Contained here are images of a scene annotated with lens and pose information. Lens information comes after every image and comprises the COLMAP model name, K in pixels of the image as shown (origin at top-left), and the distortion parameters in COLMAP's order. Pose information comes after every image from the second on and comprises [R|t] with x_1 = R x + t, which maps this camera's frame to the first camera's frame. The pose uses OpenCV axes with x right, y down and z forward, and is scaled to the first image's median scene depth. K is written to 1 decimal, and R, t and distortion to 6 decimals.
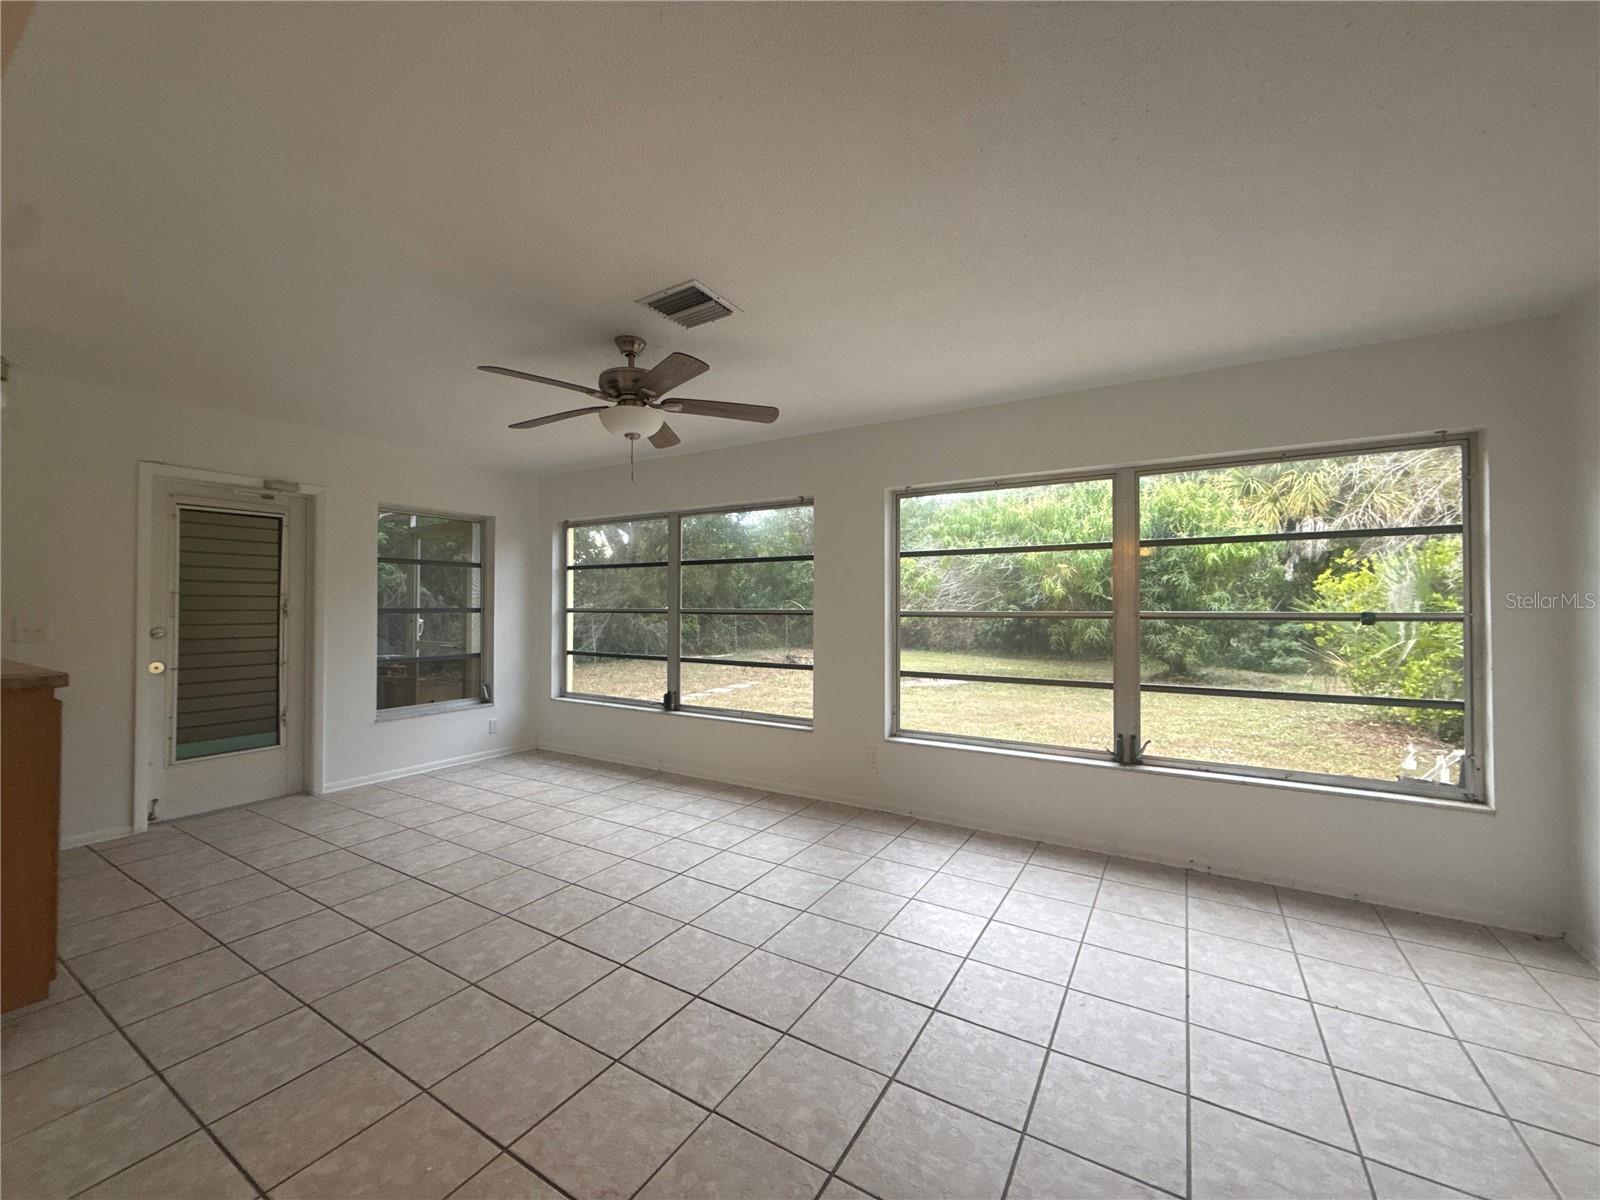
lens RADIAL K [[632.6, 0, 797.6], [0, 632.6, 600.1], [0, 0, 1]] dist [0.002535, 0.000266]
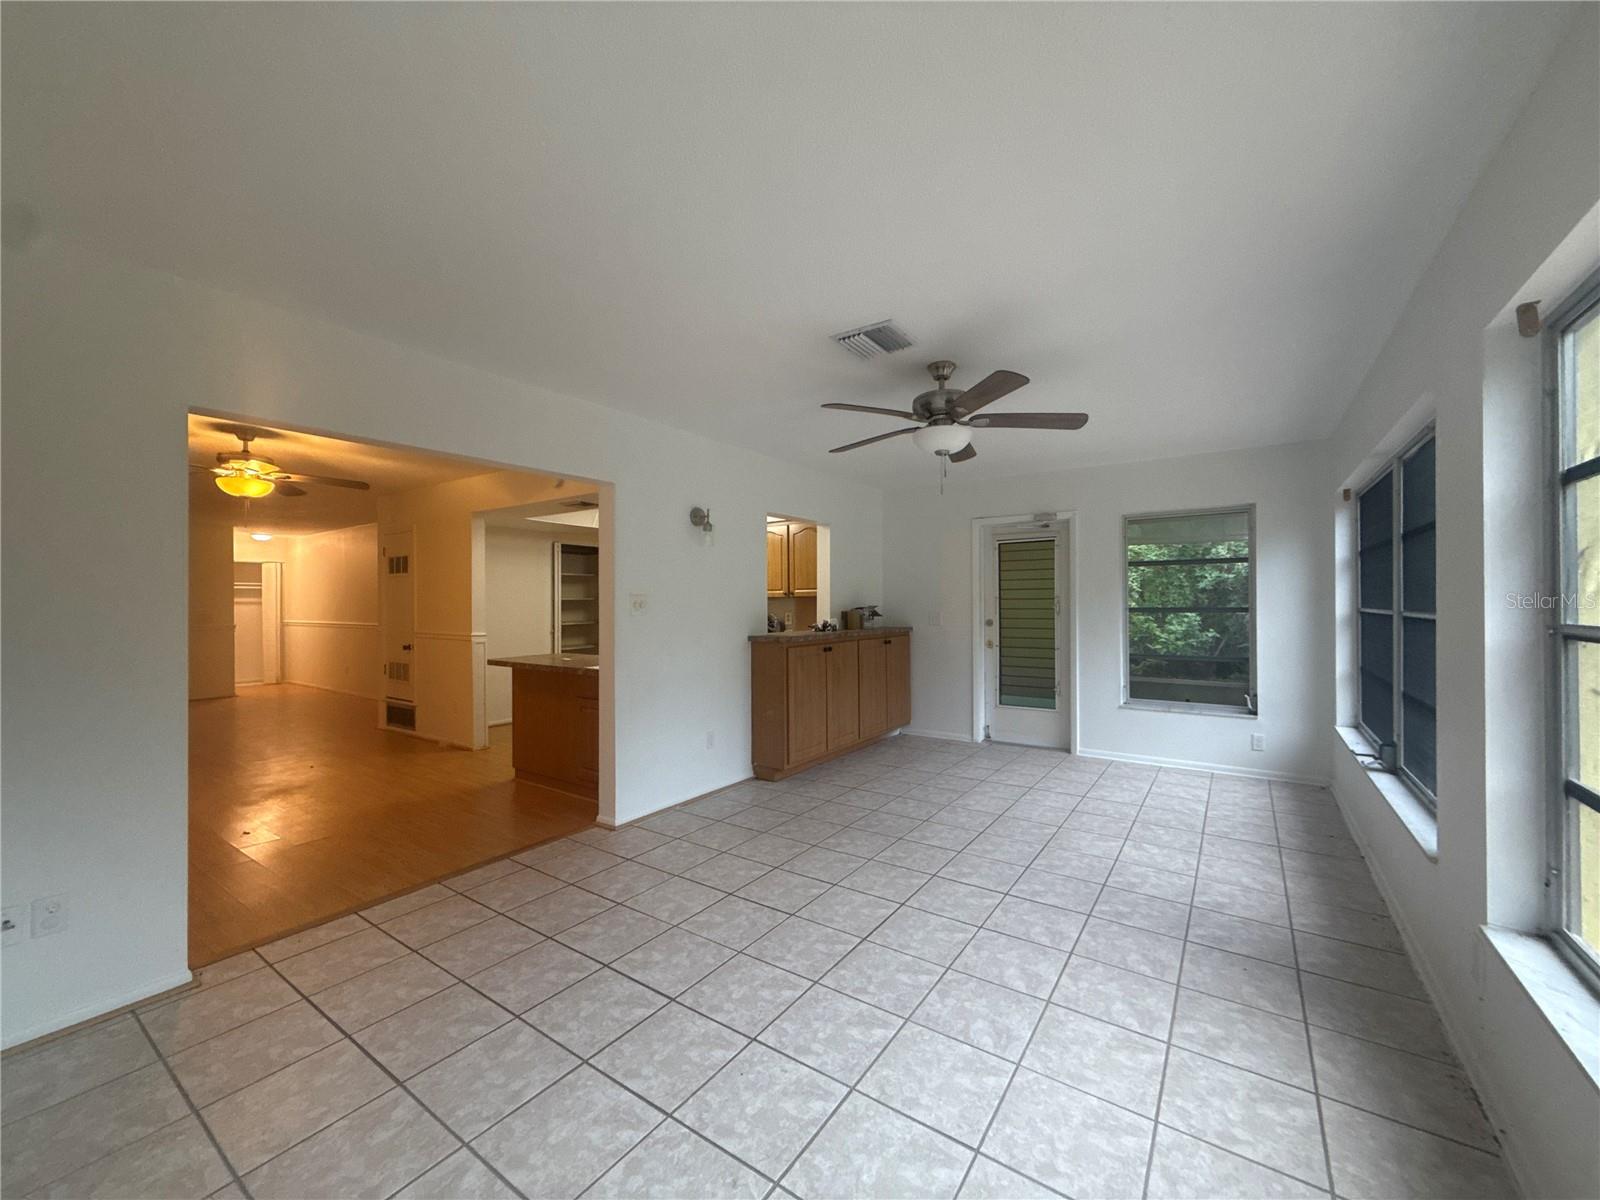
lens RADIAL K [[632.6, 0, 798.5], [0, 632.6, 604.1], [0, 0, 1]] dist [0.002535, 0.000266]
pose [[-0.059029, -0.001572, -0.998255, 0.609982], [0.015797, 0.999872, -0.002509, 0.000702], [0.998131, -0.015918, -0.058996, 0.598963]]
